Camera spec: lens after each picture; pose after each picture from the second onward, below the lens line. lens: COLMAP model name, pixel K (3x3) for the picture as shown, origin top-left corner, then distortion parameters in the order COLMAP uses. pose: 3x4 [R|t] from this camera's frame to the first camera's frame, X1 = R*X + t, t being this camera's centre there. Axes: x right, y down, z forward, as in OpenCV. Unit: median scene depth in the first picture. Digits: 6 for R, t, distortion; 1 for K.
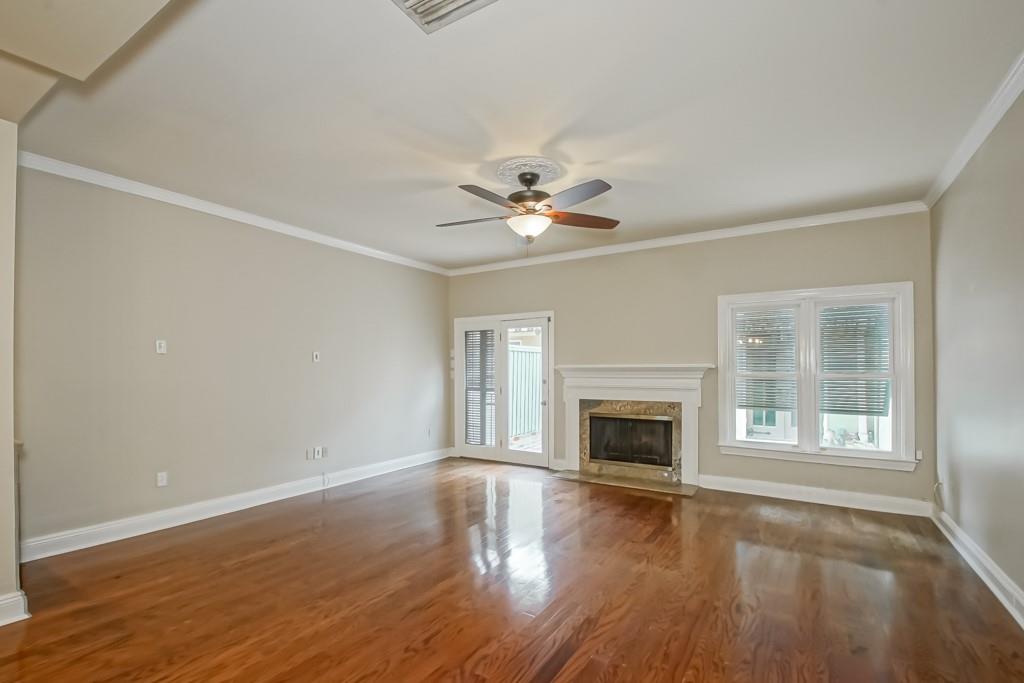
lens RADIAL K [[468.1, 0, 491.3], [0, 468.1, 368.2], [0, 0, 1]] dist [0.023171, -0.021190]
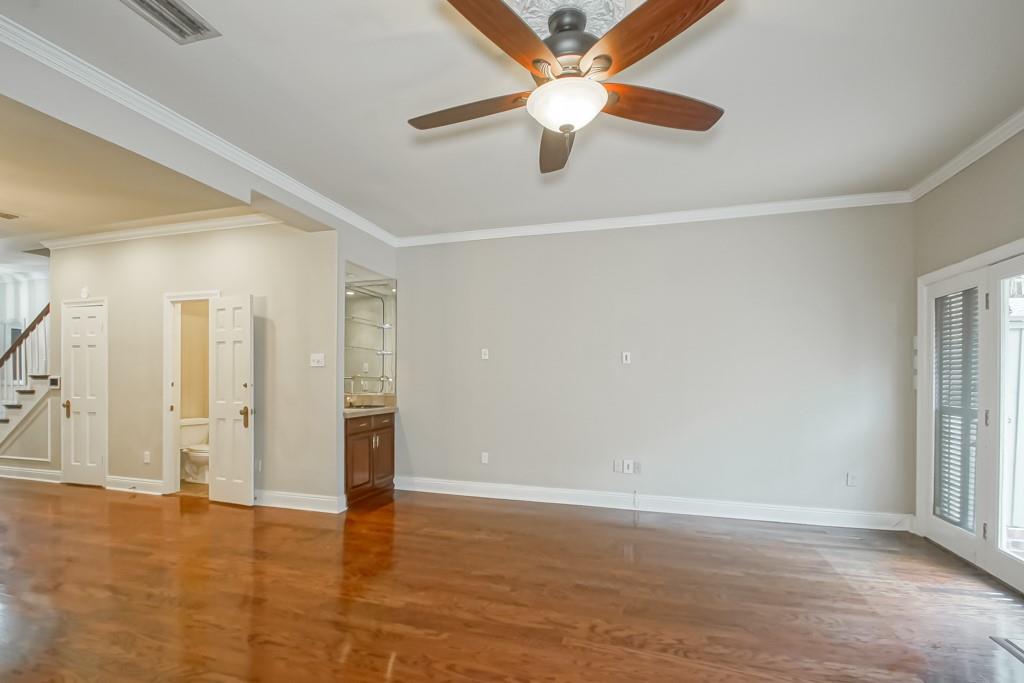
lens RADIAL K [[479.1, 0, 509.3], [0, 479.1, 386.9], [0, 0, 1]] dist [0.025204, -0.023739]
pose [[0.283435, 0.025917, -0.958641, 0.337445], [-0.000072, 0.999635, 0.027004, 0.004737], [0.958991, -0.007585, 0.283334, 0.418657]]
